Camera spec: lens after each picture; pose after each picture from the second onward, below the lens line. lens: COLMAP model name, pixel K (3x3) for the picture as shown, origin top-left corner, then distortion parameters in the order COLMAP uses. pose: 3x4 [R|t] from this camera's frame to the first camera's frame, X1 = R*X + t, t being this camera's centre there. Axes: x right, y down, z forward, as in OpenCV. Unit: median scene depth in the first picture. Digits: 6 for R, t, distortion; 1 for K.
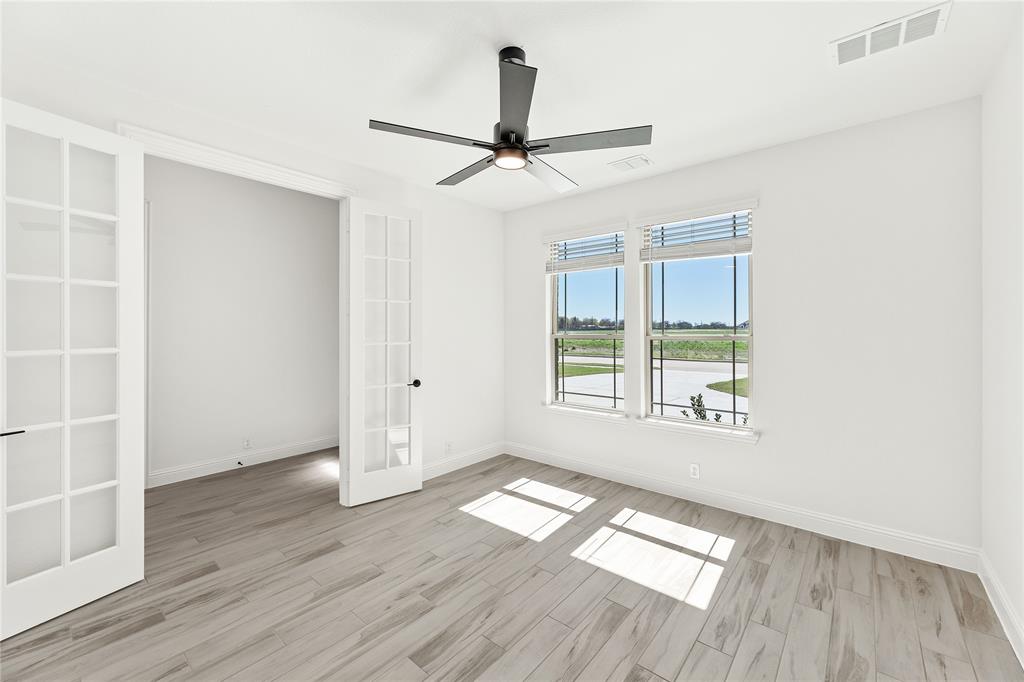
lens RADIAL K [[408.7, 0, 510.2], [0, 408.7, 334.9], [0, 0, 1]] dist [0.003393, -0.000164]
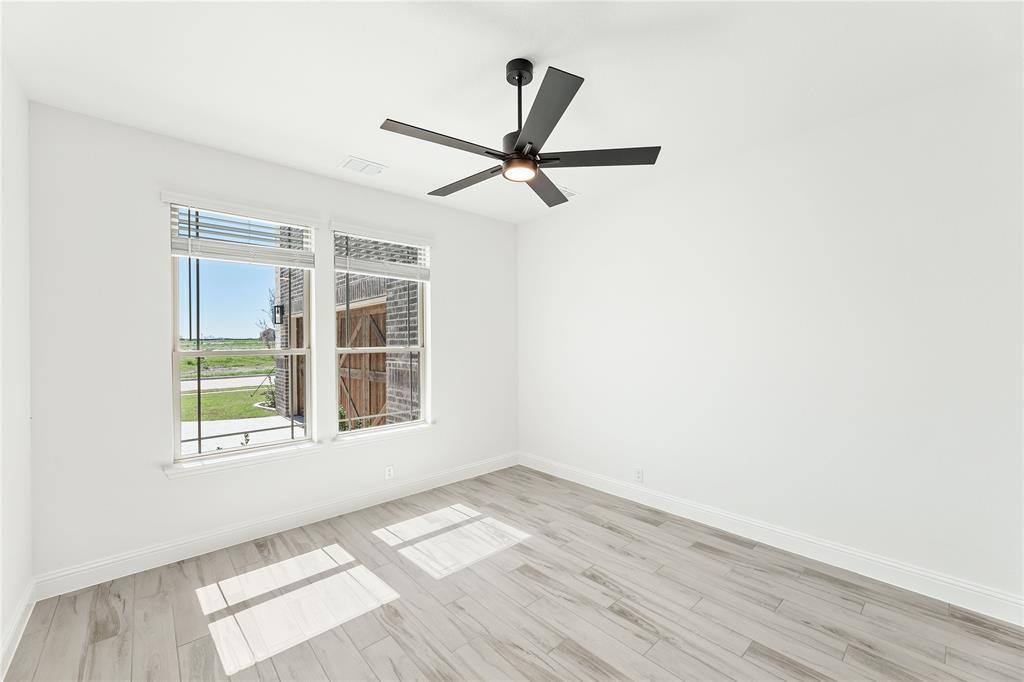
lens RADIAL K [[408.7, 0, 517.9], [0, 408.7, 340.5], [0, 0, 1]] dist [0.003393, -0.000164]
pose [[0.129786, 0.001212, 0.991541, -0.626196], [0.017458, 0.999841, -0.003508, -0.008173], [-0.991388, 0.017765, 0.129745, 0.553693]]
